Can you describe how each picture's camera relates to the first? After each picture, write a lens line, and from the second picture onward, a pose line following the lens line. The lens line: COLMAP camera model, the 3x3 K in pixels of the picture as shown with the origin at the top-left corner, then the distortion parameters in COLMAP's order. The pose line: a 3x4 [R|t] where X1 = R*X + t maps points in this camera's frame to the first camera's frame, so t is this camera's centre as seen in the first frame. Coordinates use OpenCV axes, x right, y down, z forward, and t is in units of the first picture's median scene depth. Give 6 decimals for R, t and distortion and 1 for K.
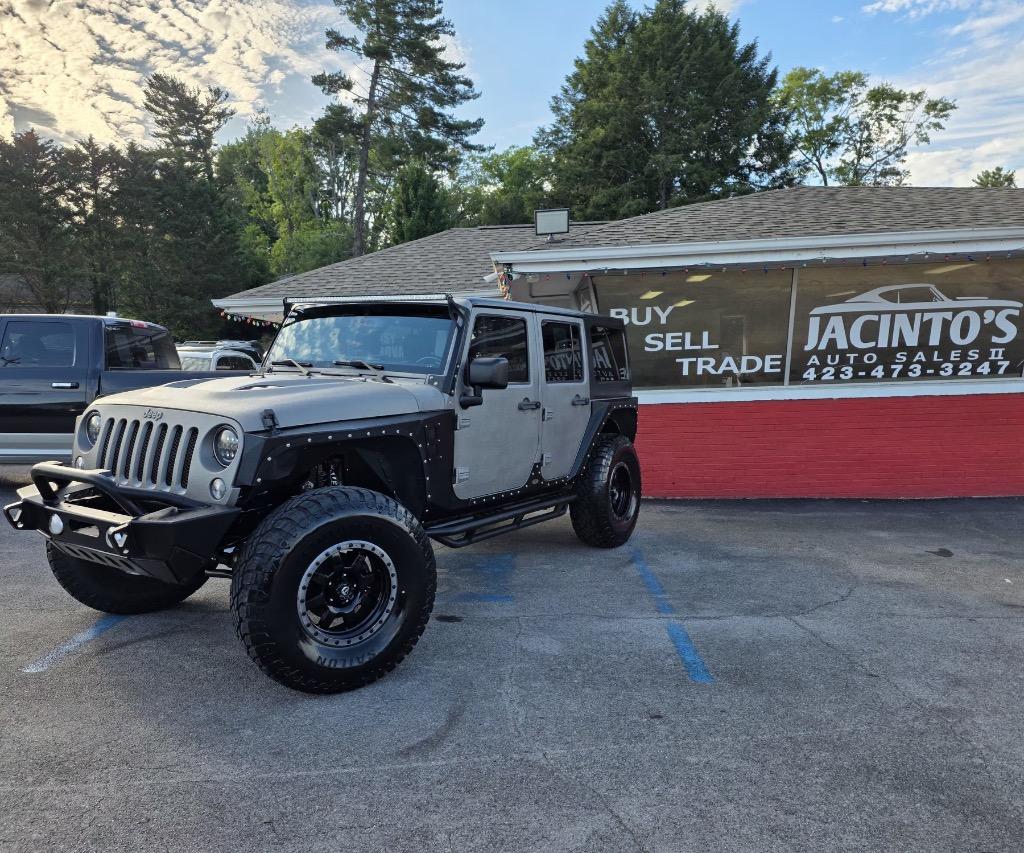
lens RADIAL K [[767.9, 0, 511.0], [0, 767.9, 430.2], [0, 0, 1]] dist [0.012848, -0.004414]
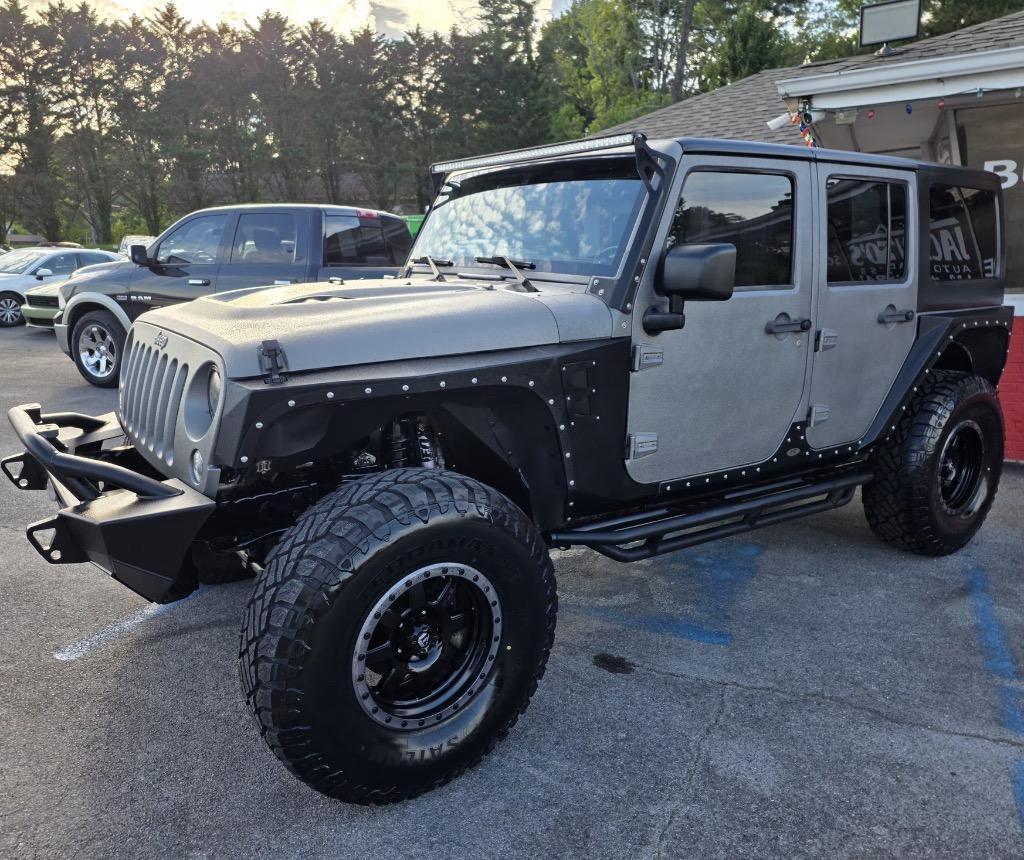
lens RADIAL K [[767.9, 0, 511.0], [0, 767.9, 433.7], [0, 0, 1]] dist [0.012848, -0.004414]
pose [[0.911746, 0.082693, -0.402345, 0.053914], [-0.024330, 0.988678, 0.148067, -0.024338], [0.410034, -0.125210, 0.903435, 0.266856]]
